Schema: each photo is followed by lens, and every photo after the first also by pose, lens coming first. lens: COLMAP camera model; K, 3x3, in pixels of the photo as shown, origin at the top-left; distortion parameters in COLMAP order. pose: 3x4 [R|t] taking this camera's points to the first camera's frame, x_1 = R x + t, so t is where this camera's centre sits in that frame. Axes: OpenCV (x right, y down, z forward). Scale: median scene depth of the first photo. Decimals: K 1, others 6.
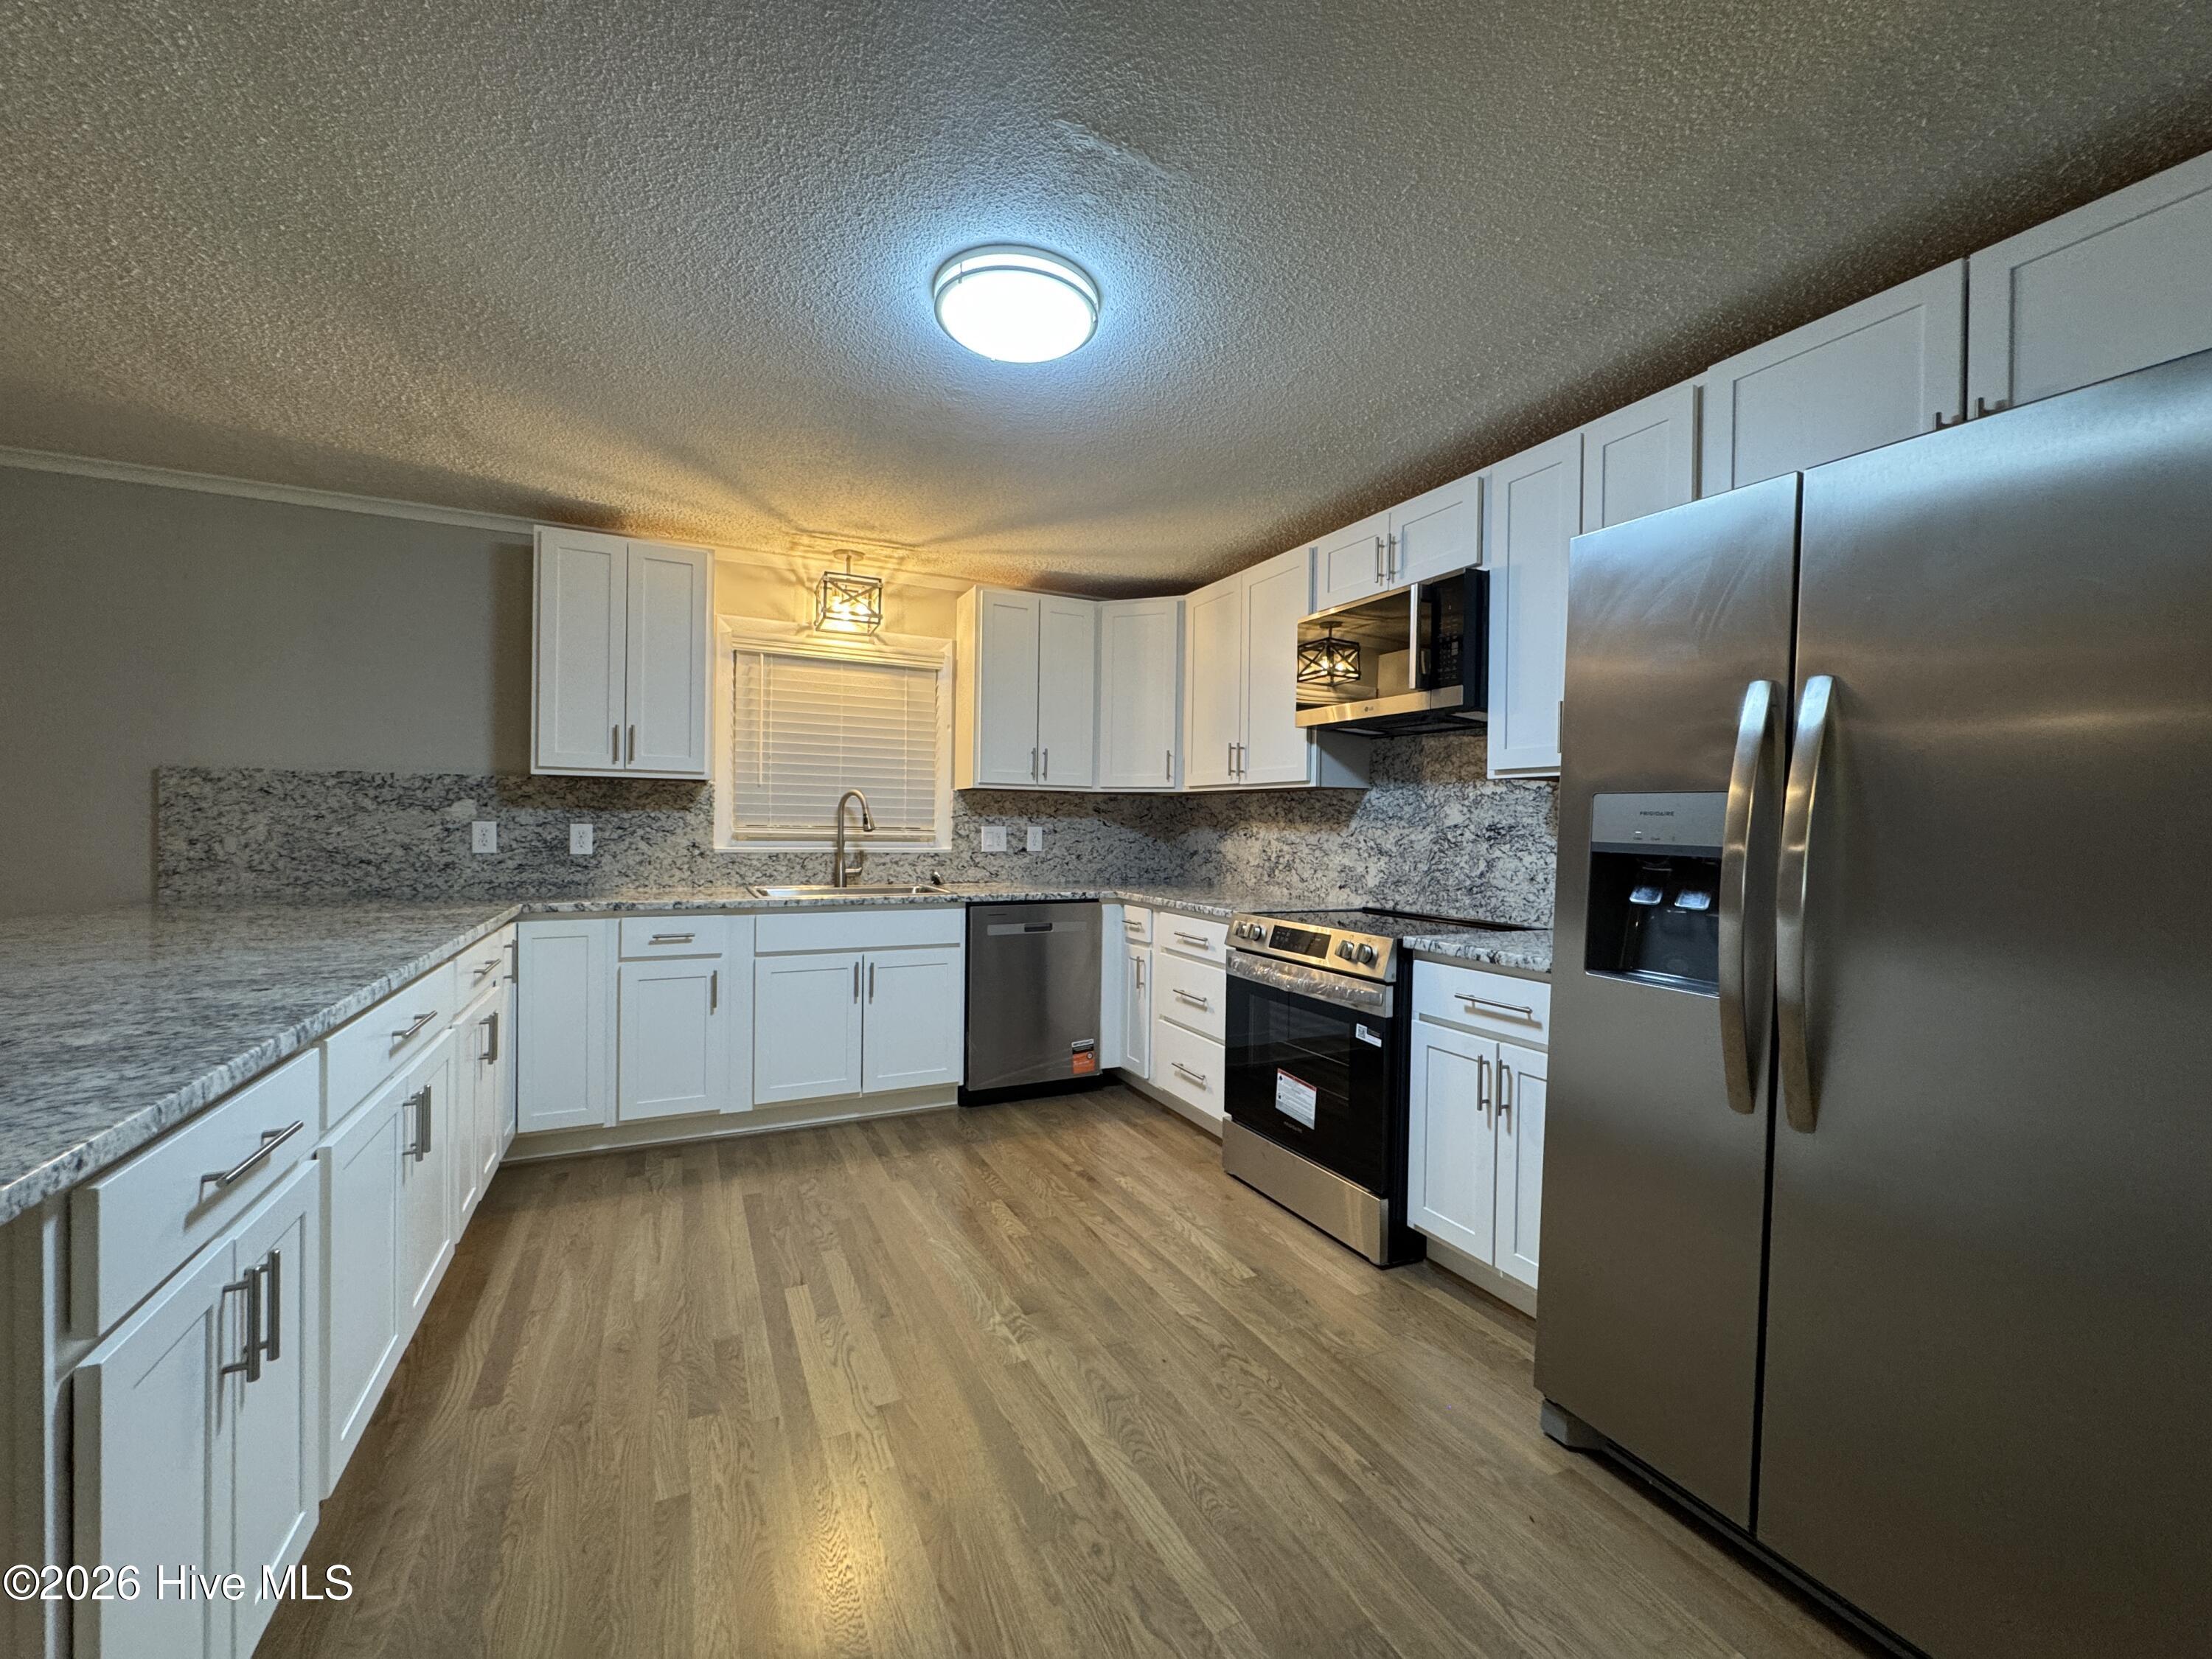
lens RADIAL K [[882.6, 0, 1111.0], [0, 882.6, 834.4], [0, 0, 1]] dist [-0.000708, -0.001417]
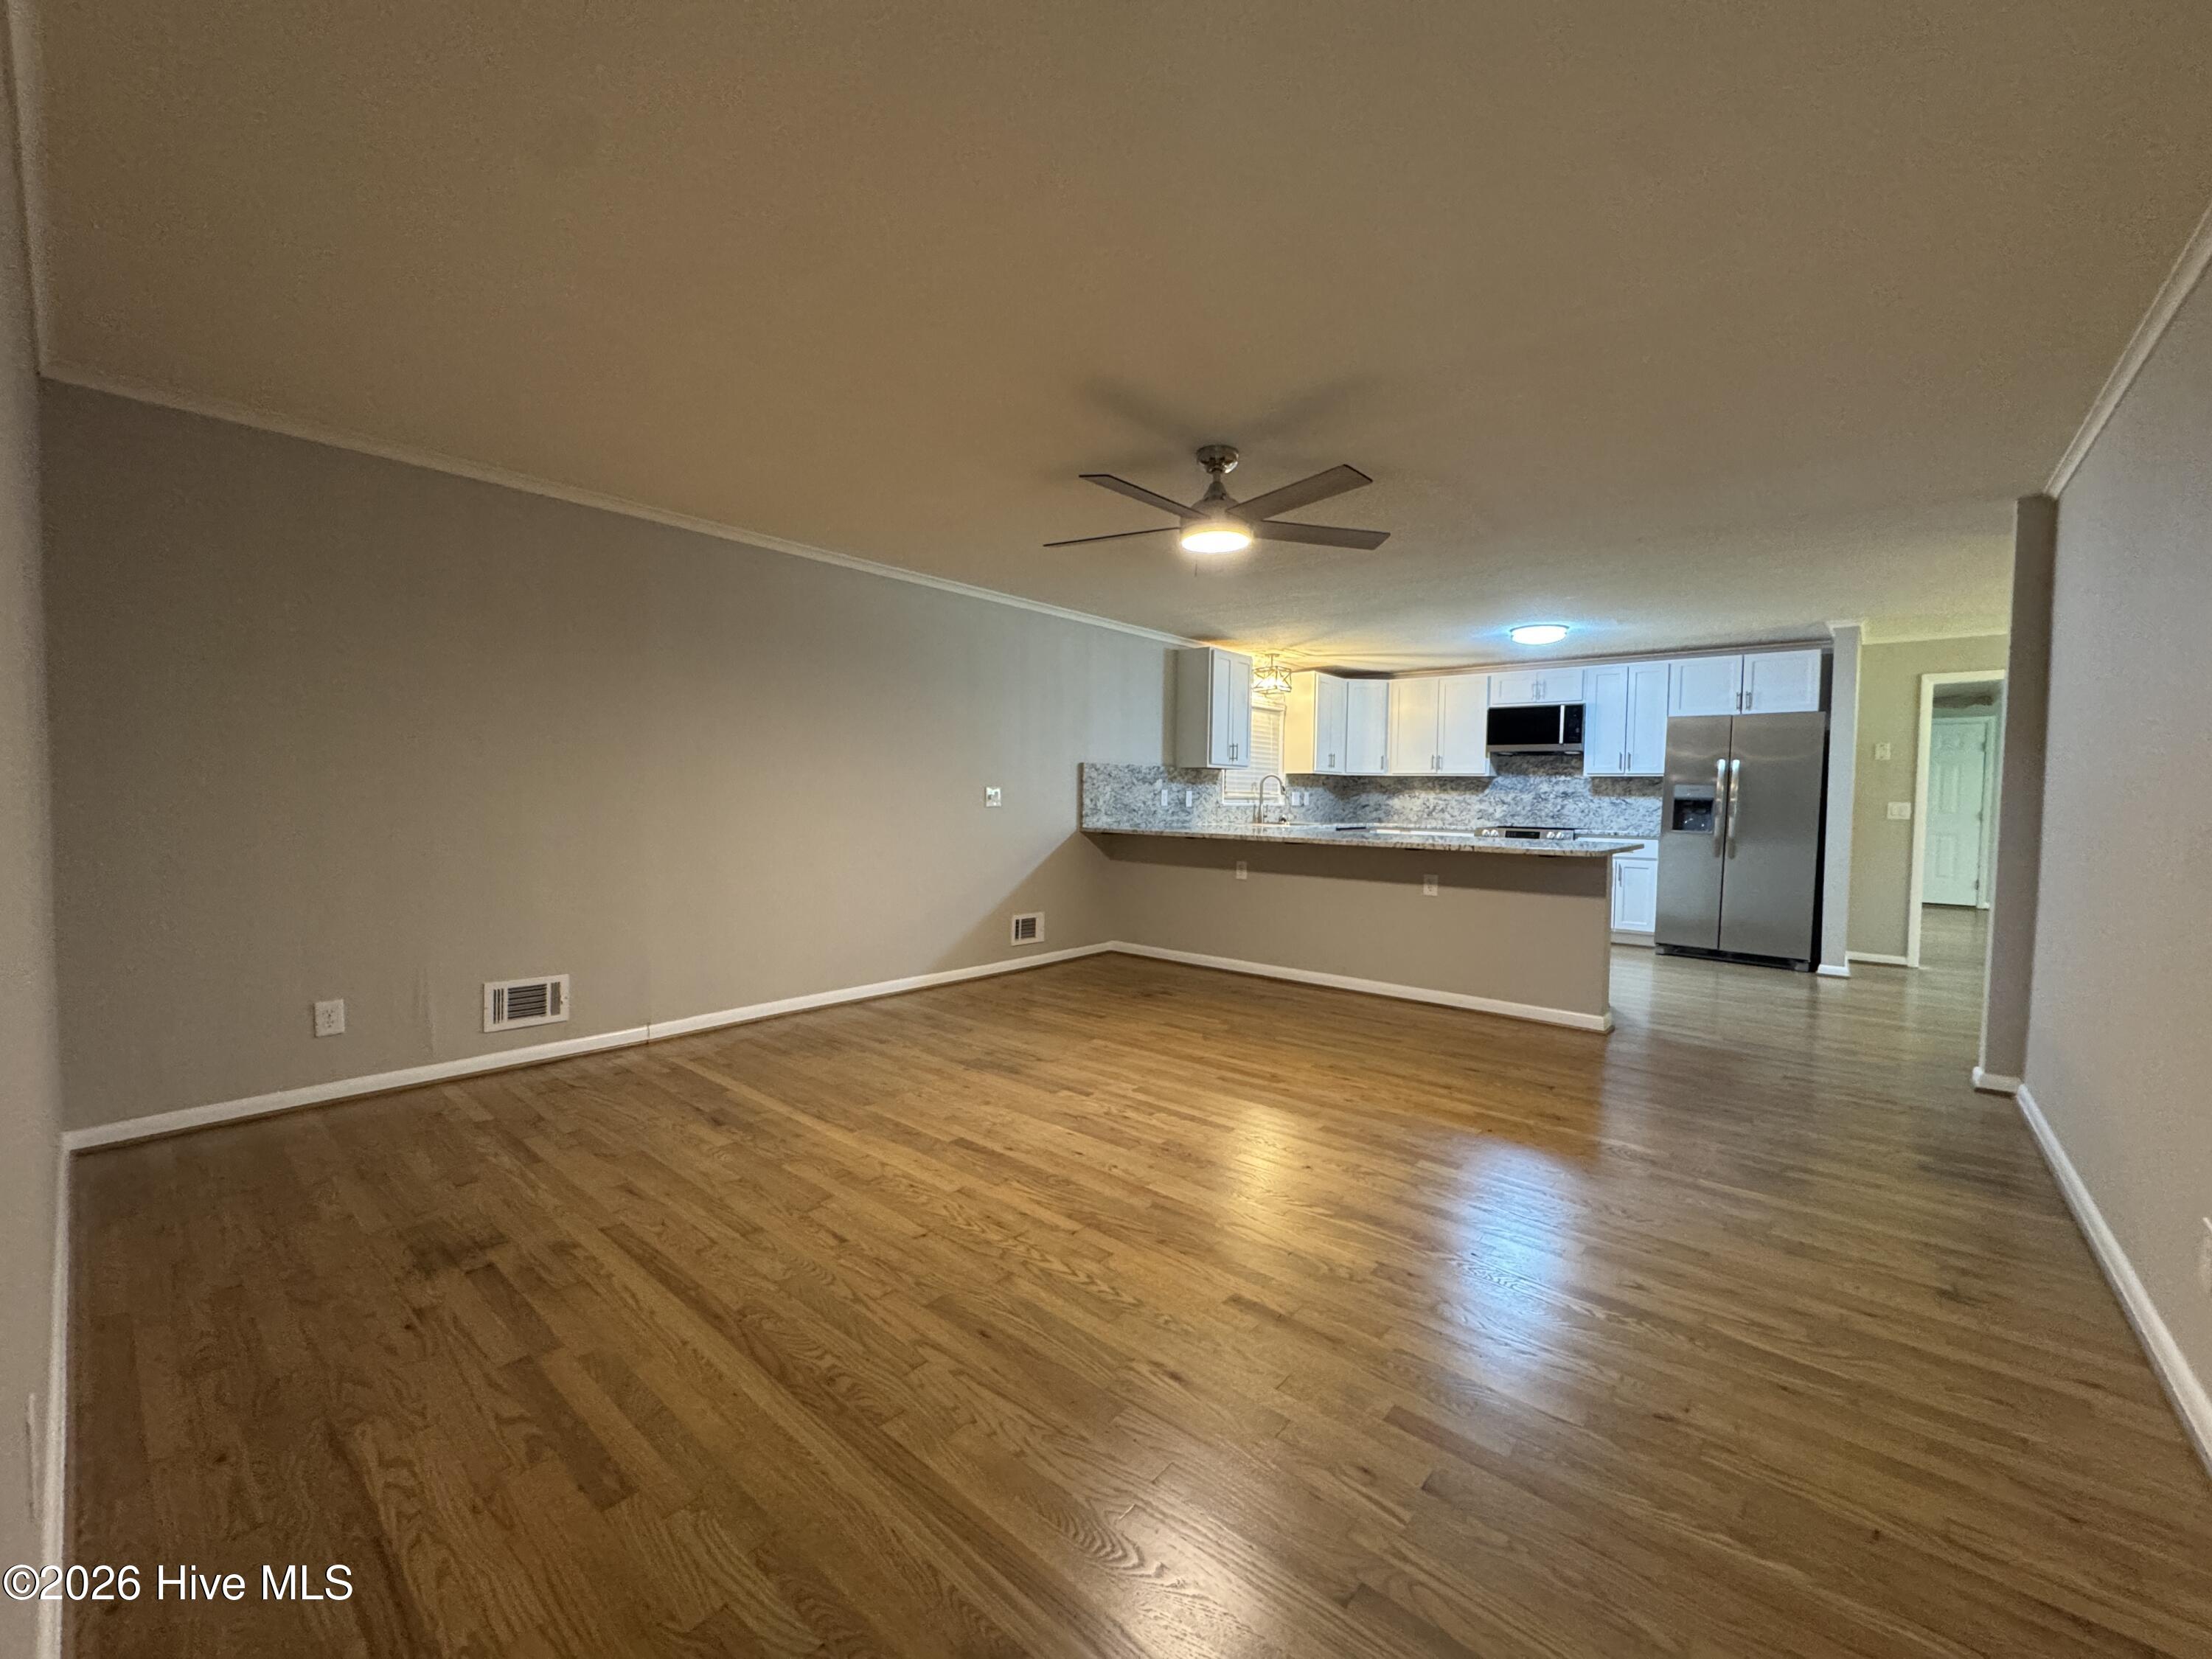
lens RADIAL K [[882.6, 0, 1108.5], [0, 882.6, 834.3], [0, 0, 1]] dist [-0.000708, -0.001417]
pose [[0.916172, -0.019070, 0.400331, -1.605126], [0.002534, 0.999123, 0.041794, 0.001708], [-0.400777, -0.037276, 0.915417, -0.759789]]
